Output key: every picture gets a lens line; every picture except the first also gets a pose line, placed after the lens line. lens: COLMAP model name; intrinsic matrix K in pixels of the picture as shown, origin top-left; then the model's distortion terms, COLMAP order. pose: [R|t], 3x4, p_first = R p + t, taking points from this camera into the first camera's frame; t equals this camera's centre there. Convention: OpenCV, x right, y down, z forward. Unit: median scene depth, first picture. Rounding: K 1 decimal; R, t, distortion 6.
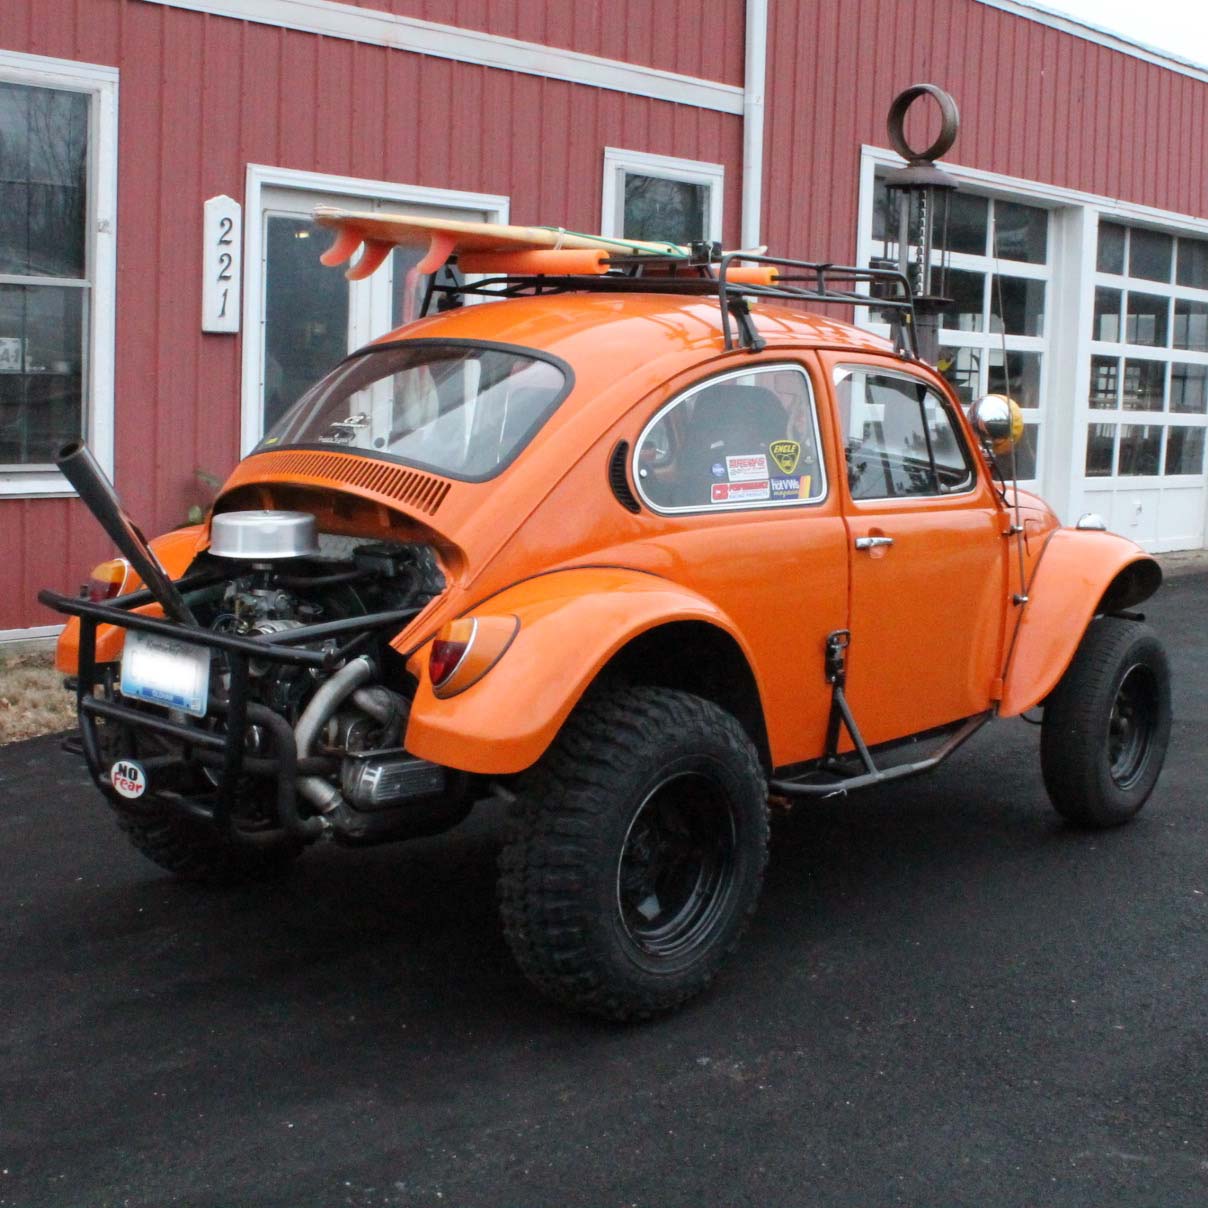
lens RADIAL K [[1949.6, 0, 604.0], [0, 1949.6, 604.0], [0, 0, 1]] dist [-0.105303, 0.041497]
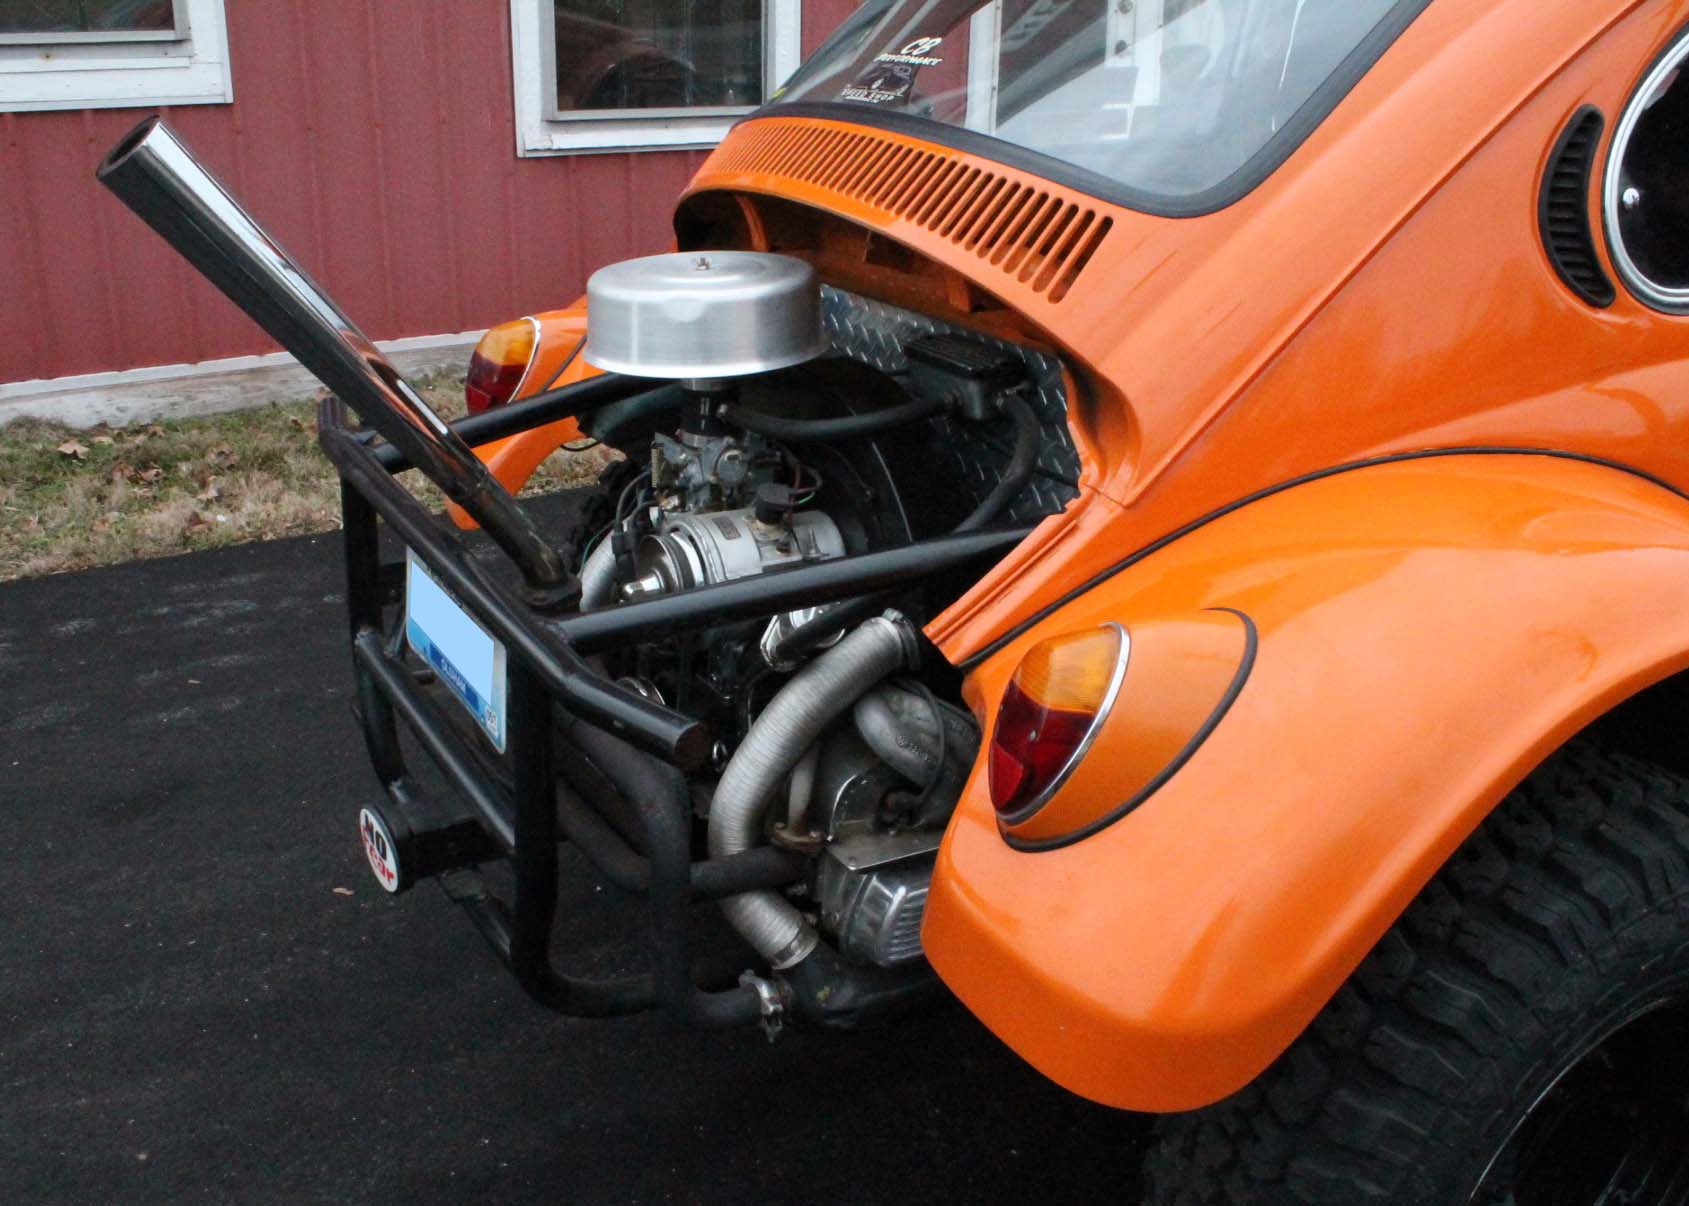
lens RADIAL K [[1549.5, 0, 837.9], [0, 1549.5, 638.1], [0, 0, 1]] dist [-0.091200, 0.003320]
pose [[0.945729, 0.108003, -0.306484, -0.027140], [-0.022346, 0.962535, 0.270236, -0.060402], [0.324187, -0.248721, 0.912711, 0.662866]]
